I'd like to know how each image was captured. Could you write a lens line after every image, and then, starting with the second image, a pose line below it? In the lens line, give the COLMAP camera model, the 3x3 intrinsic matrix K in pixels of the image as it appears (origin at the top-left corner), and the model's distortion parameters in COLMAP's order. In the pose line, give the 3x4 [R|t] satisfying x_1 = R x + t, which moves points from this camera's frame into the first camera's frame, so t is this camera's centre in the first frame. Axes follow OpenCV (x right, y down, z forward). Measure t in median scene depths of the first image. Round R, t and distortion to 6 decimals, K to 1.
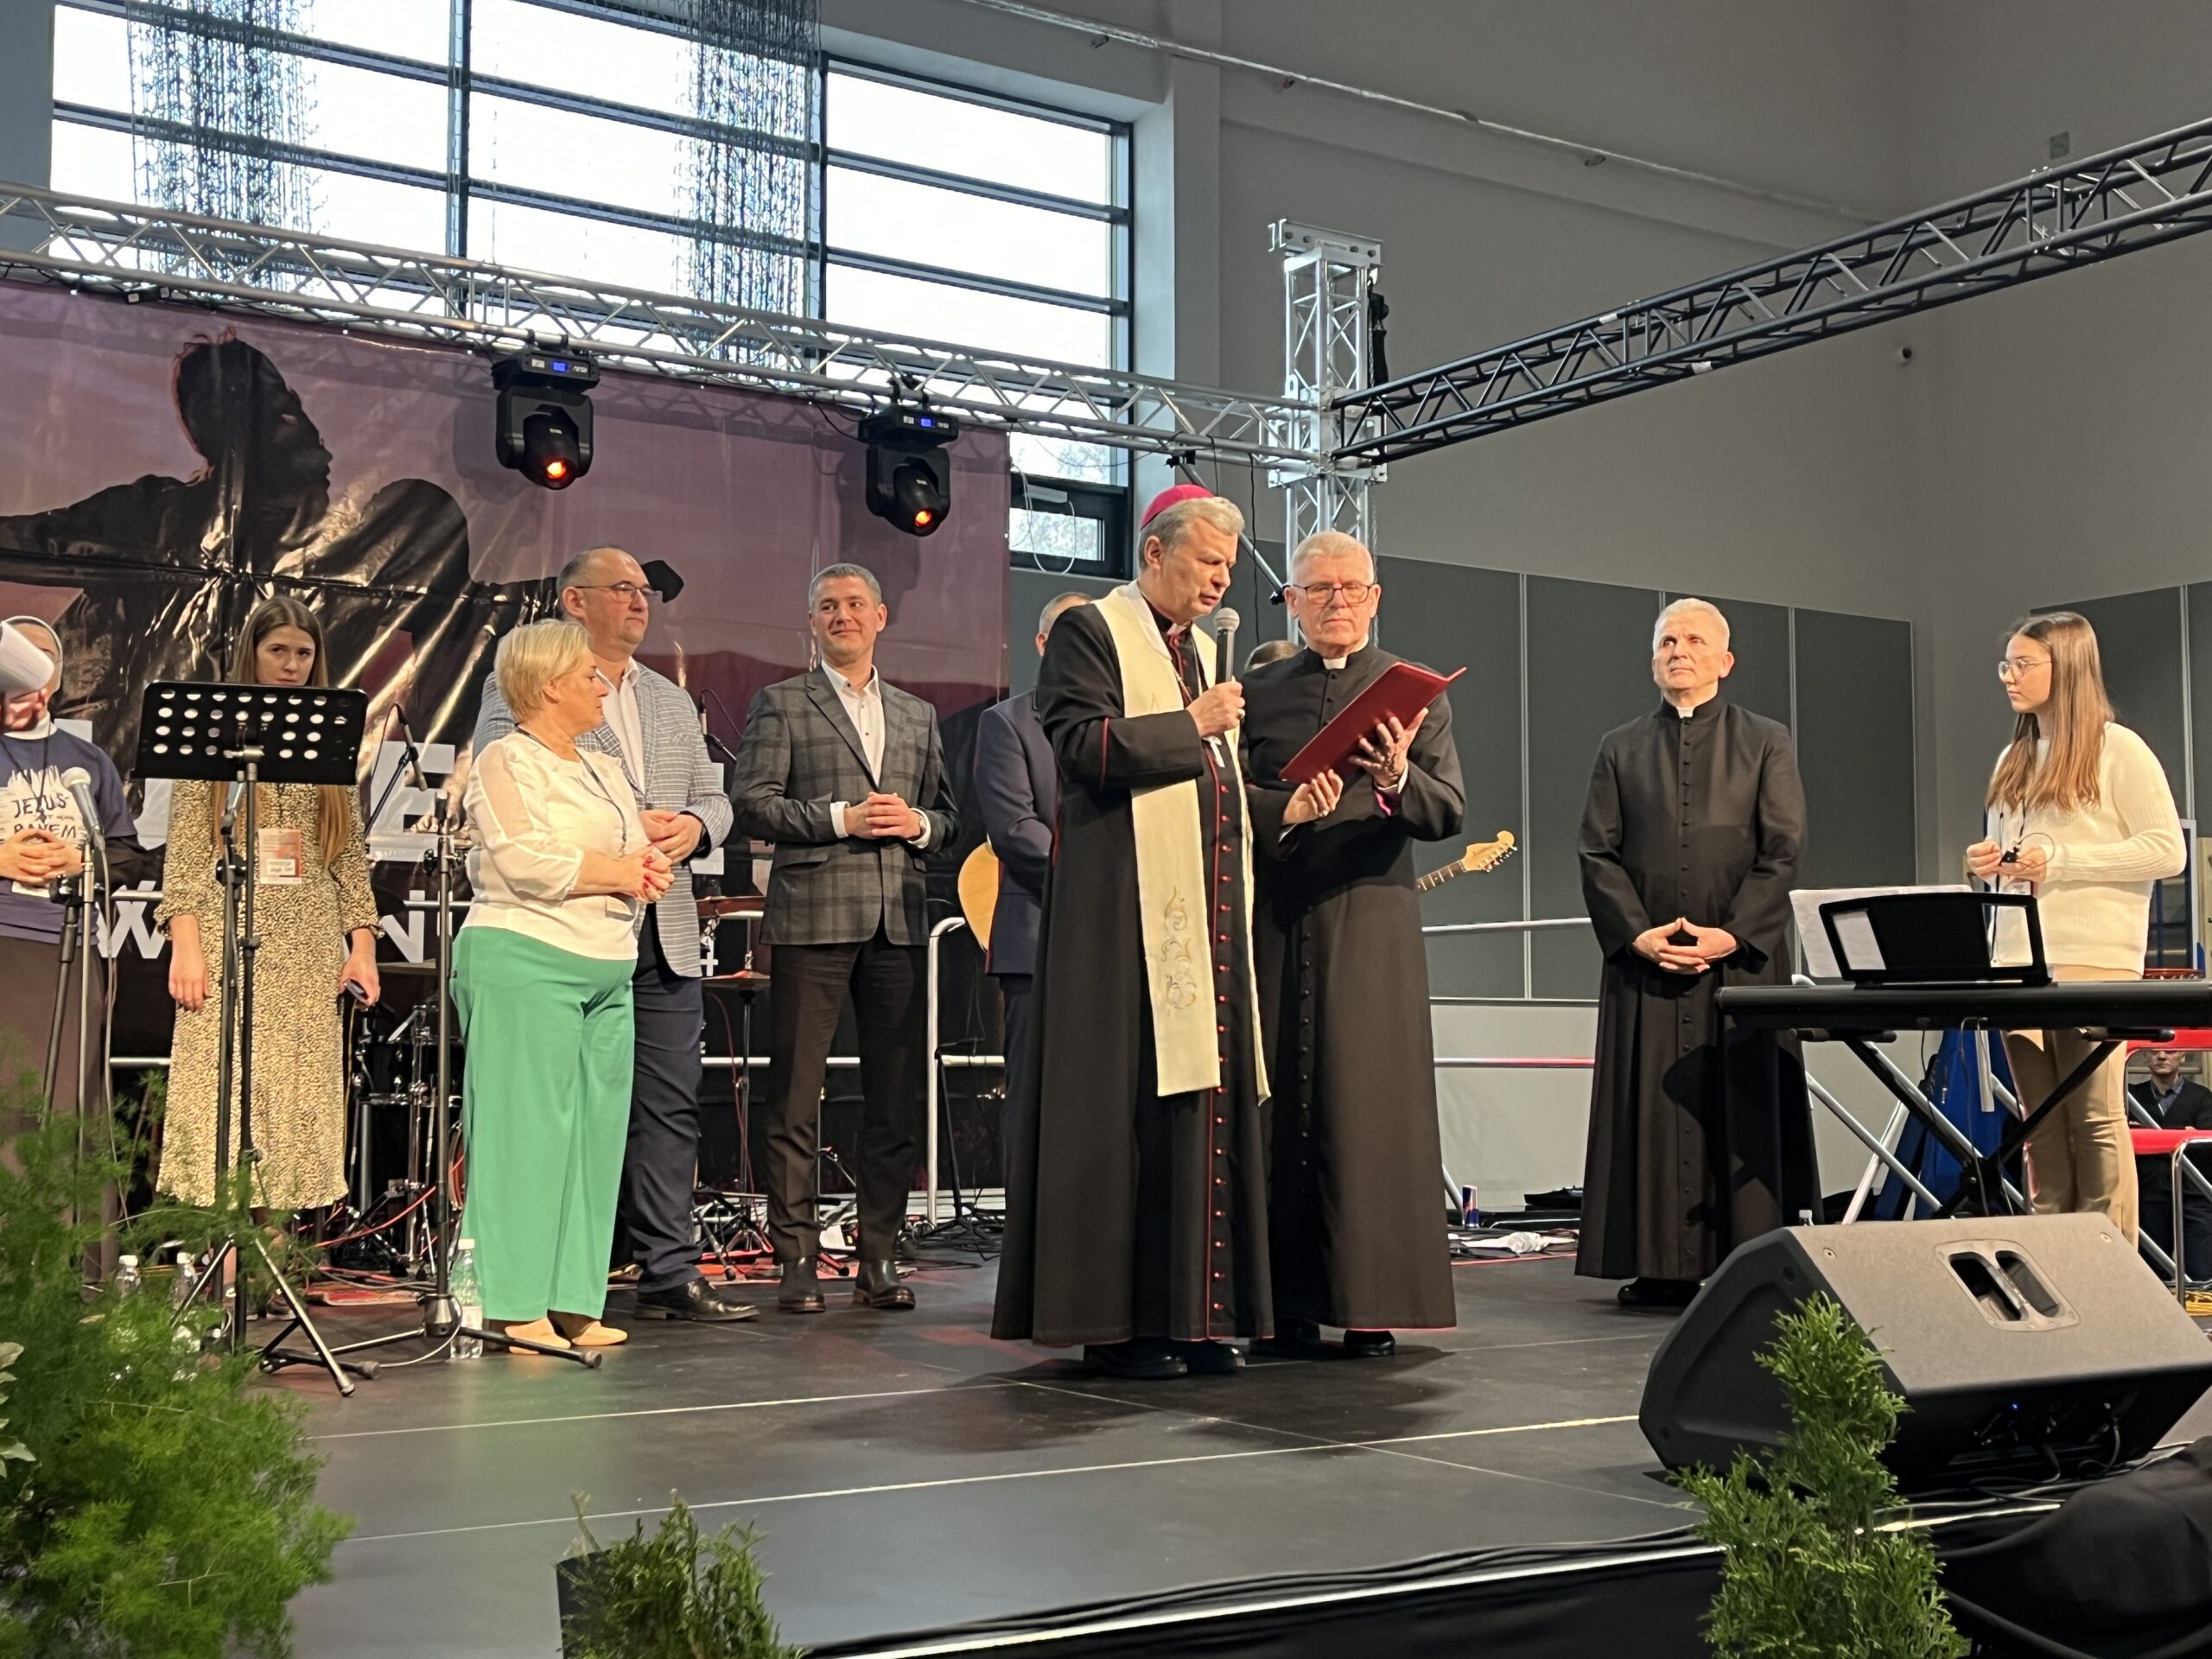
lens RADIAL K [[2730.7, 0, 1106.0], [0, 2730.7, 829.5], [0, 0, 1]] dist [0.005697, 0.008872]
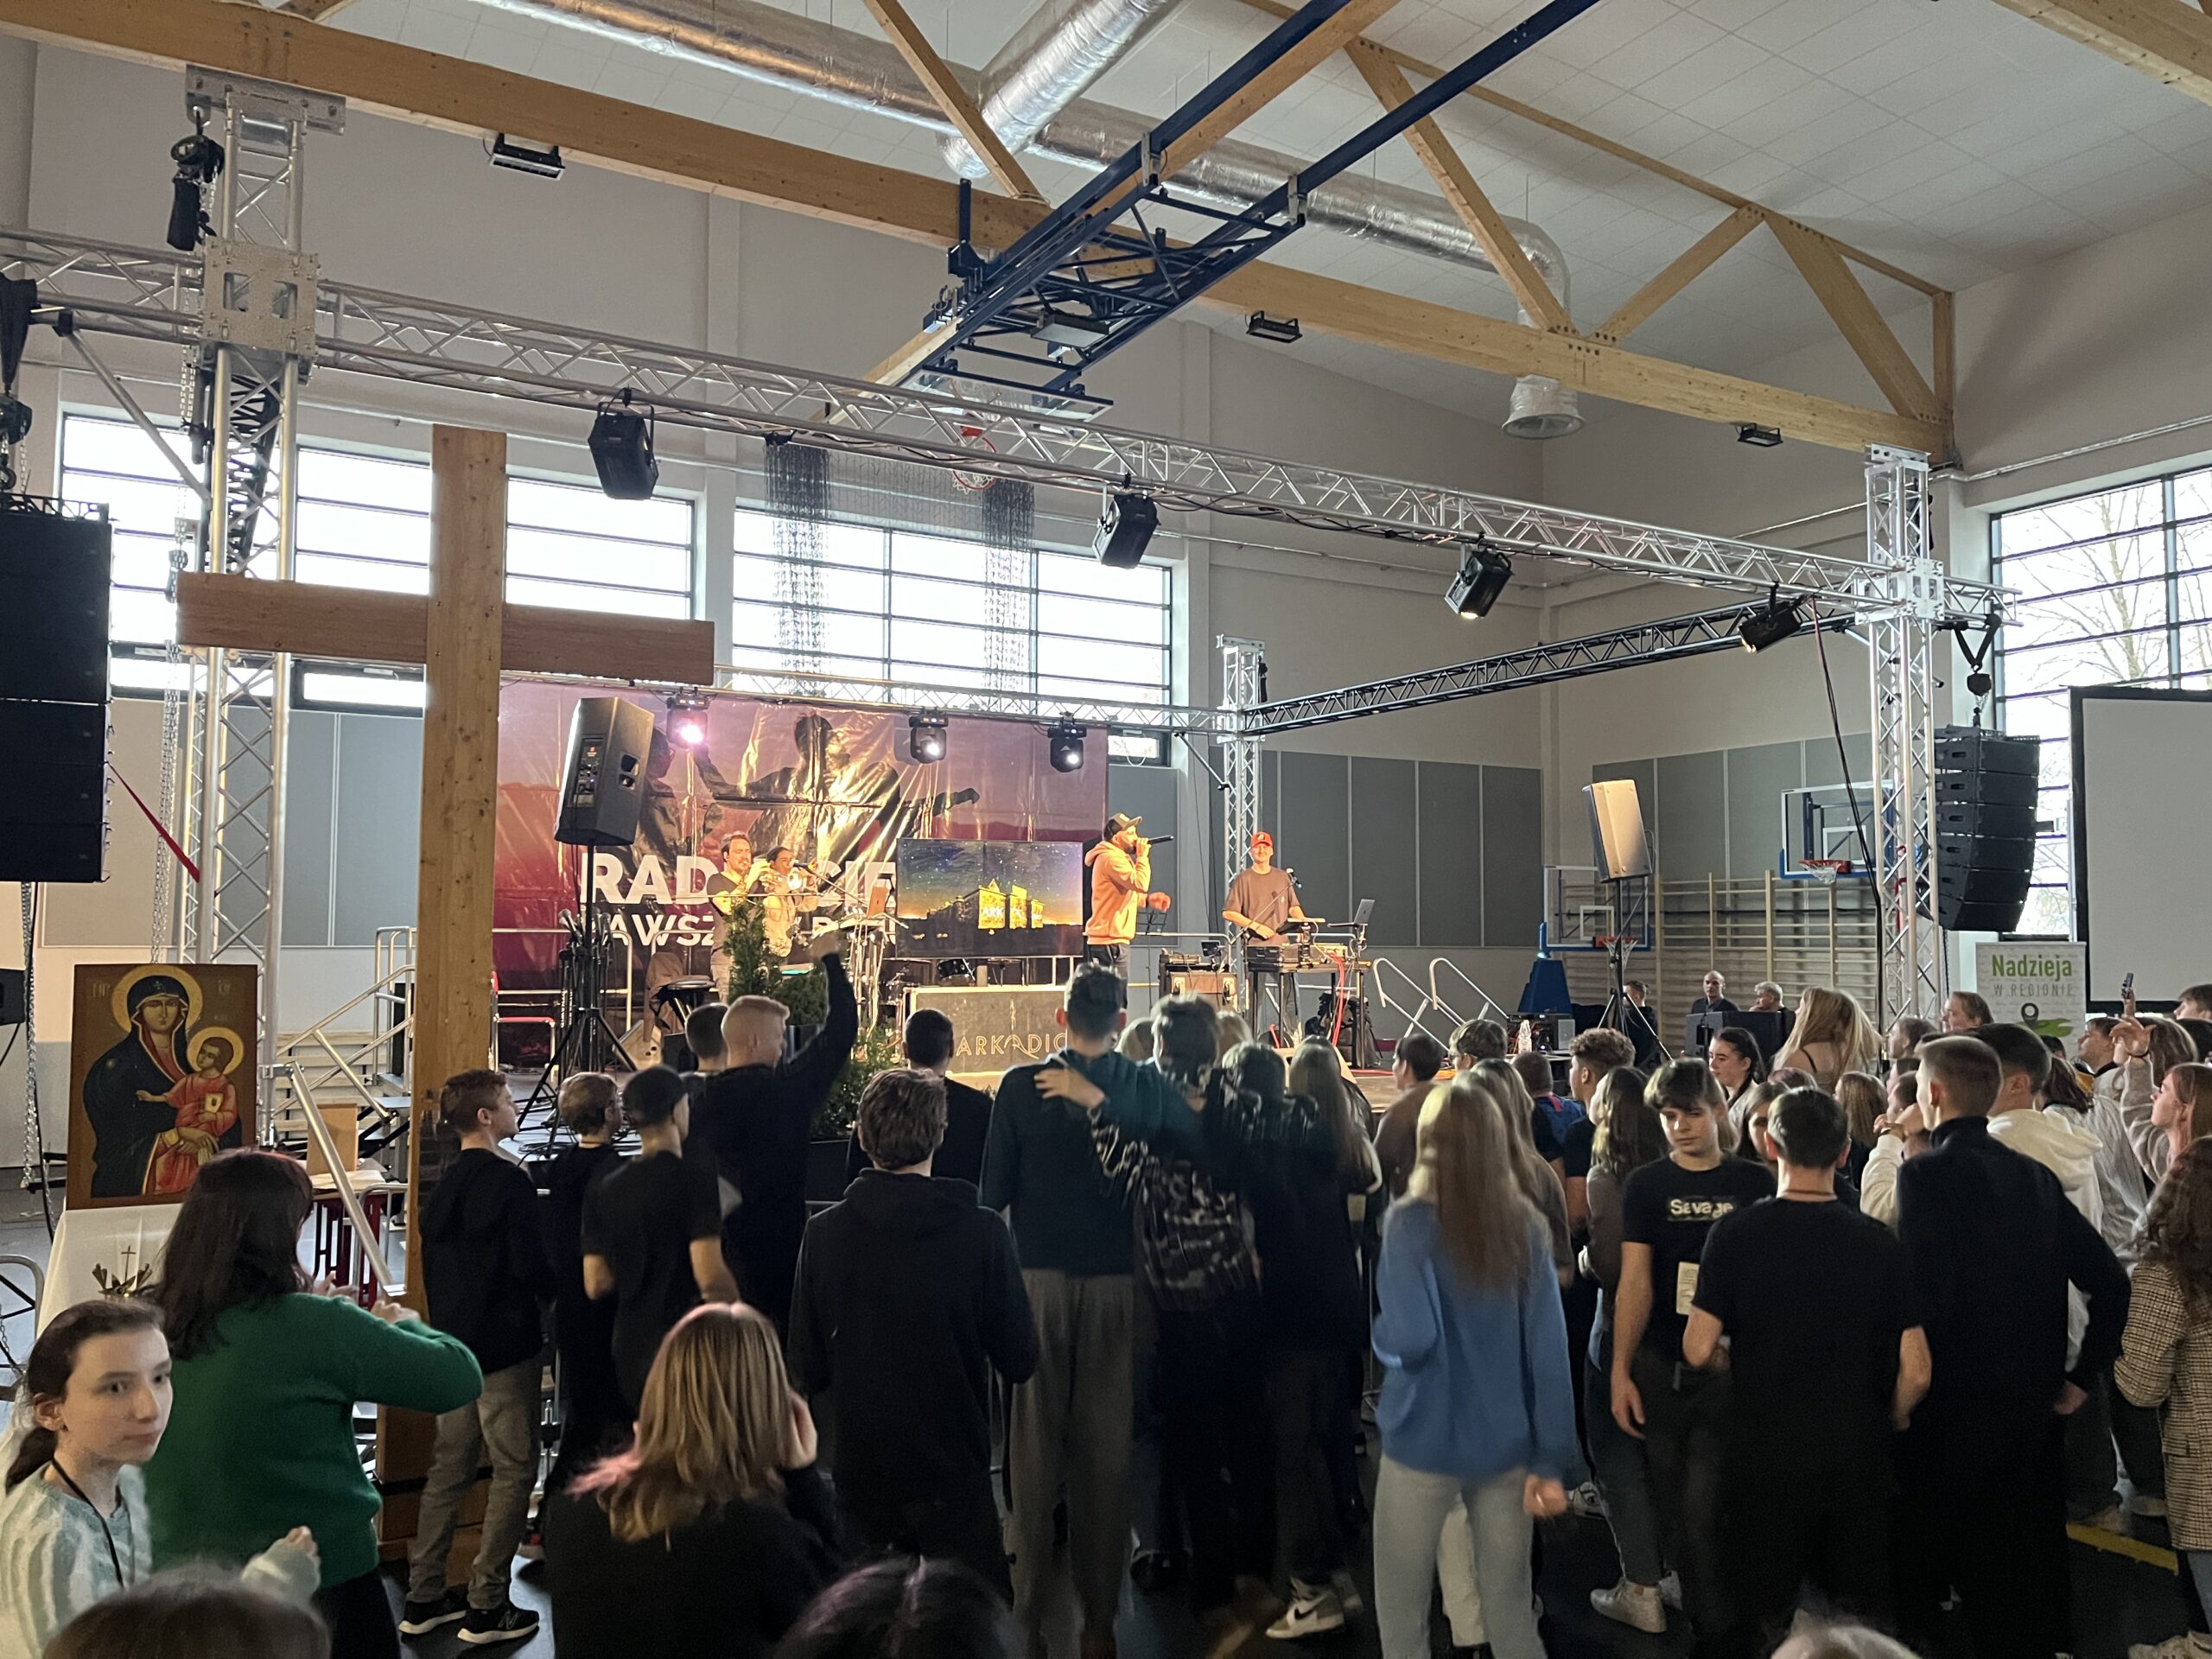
lens RADIAL K [[1629.7, 0, 1111.3], [0, 1629.7, 832.2], [0, 0, 1]] dist [0.080861, -0.139723]
pose [[0.997217, -0.000701, -0.074555, 0.091273], [0.001945, 0.999860, 0.016624, -0.086881], [0.074533, -0.016722, 0.997078, -0.572685]]
